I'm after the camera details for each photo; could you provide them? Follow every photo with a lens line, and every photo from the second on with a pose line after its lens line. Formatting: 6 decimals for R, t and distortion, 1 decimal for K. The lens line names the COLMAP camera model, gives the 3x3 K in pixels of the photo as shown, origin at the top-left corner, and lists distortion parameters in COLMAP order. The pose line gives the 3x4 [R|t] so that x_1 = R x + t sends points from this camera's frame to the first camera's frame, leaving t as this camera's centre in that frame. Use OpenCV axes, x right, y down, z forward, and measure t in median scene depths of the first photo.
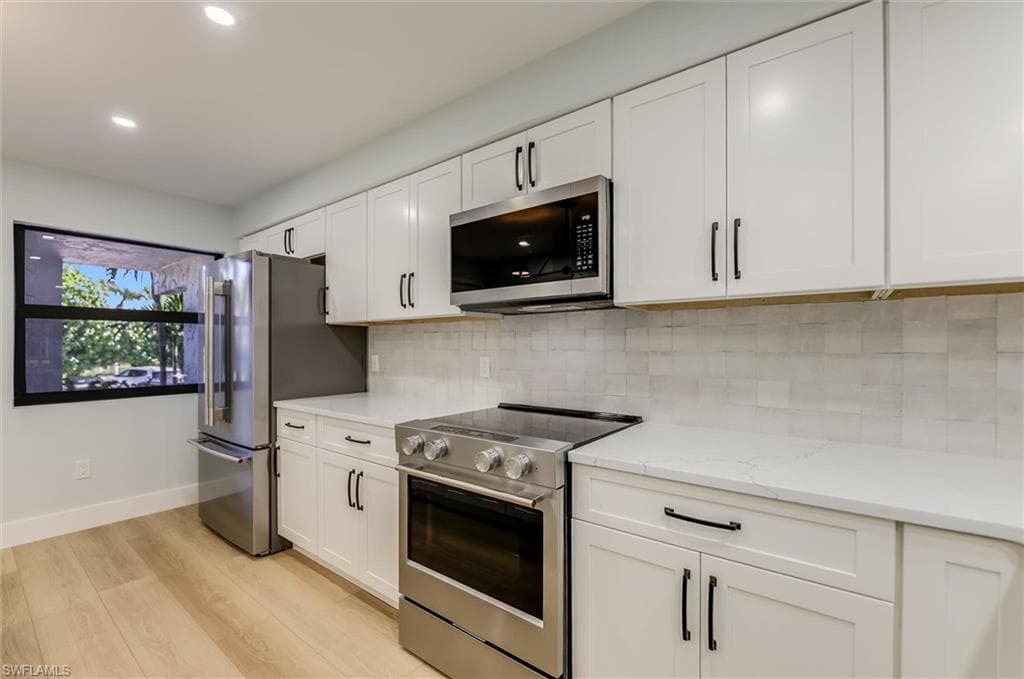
lens RADIAL K [[429.2, 0, 511.3], [0, 429.2, 342.9], [0, 0, 1]] dist [-0.002238, -0.000236]
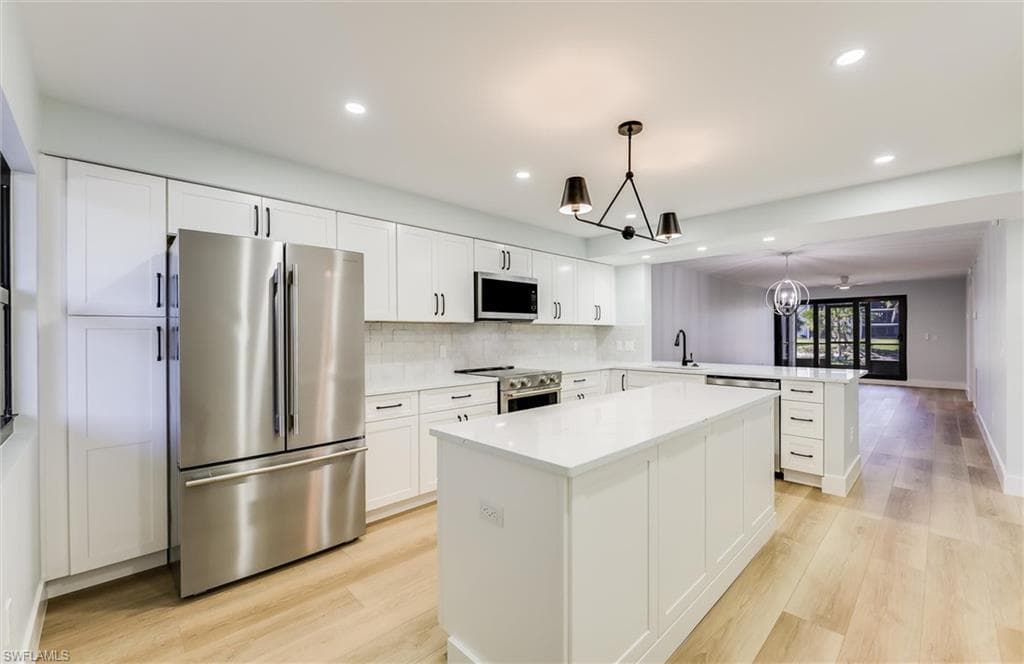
lens RADIAL K [[427.5, 0, 508.1], [0, 427.5, 331.3], [0, 0, 1]] dist [-0.000628, -0.000419]
pose [[0.142533, 0.003305, 0.989785, -2.195663], [-0.006986, 0.999973, -0.002333, -0.027735], [-0.989765, -0.006582, 0.142552, 0.659135]]
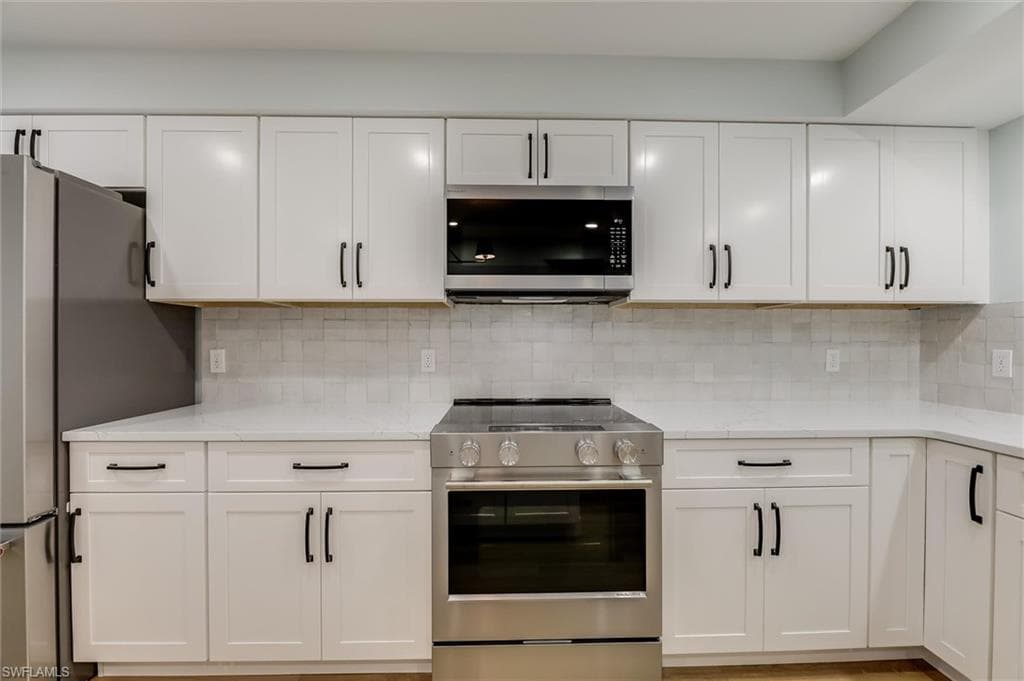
lens RADIAL K [[416.4, 0, 509.4], [0, 416.4, 337.6], [0, 0, 1]] dist [-0.004982, -0.000401]
pose [[0.779043, 0.008409, 0.626914, -0.613286], [-0.007852, 0.999962, -0.003655, 0.013139], [-0.626921, -0.002076, 0.779080, 0.289538]]
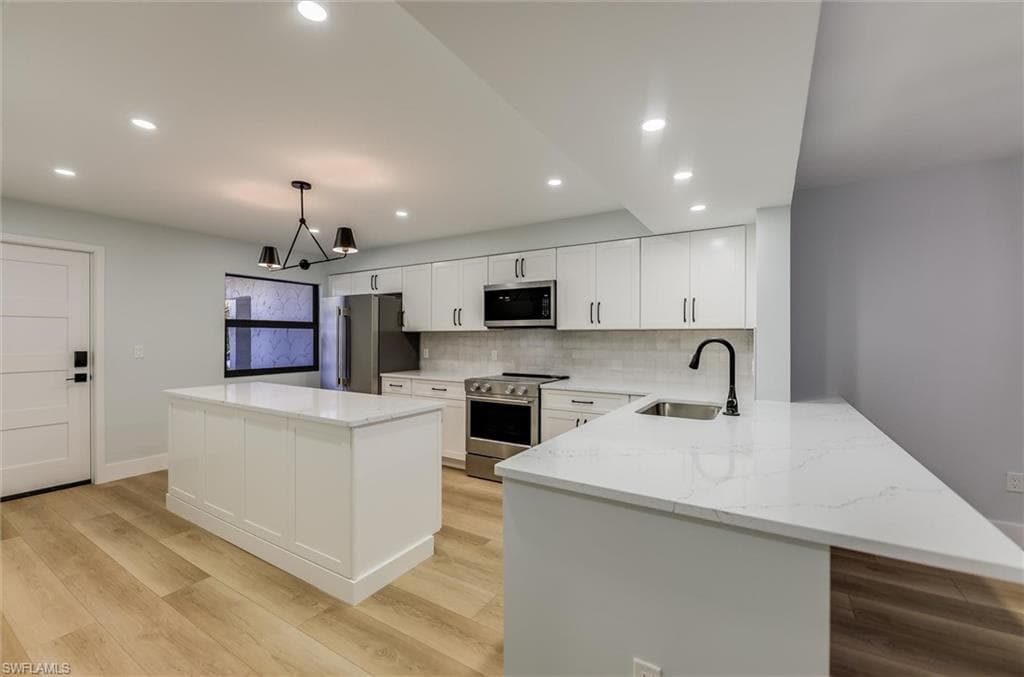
lens RADIAL K [[420.7, 0, 507.8], [0, 420.7, 325.6], [0, 0, 1]] dist [-0.011565, 0.000103]
pose [[0.995326, 0.006929, 0.096319, -0.246948], [-0.005021, 0.999787, -0.020036, -0.054781], [-0.096437, 0.019459, 0.995149, -1.238078]]
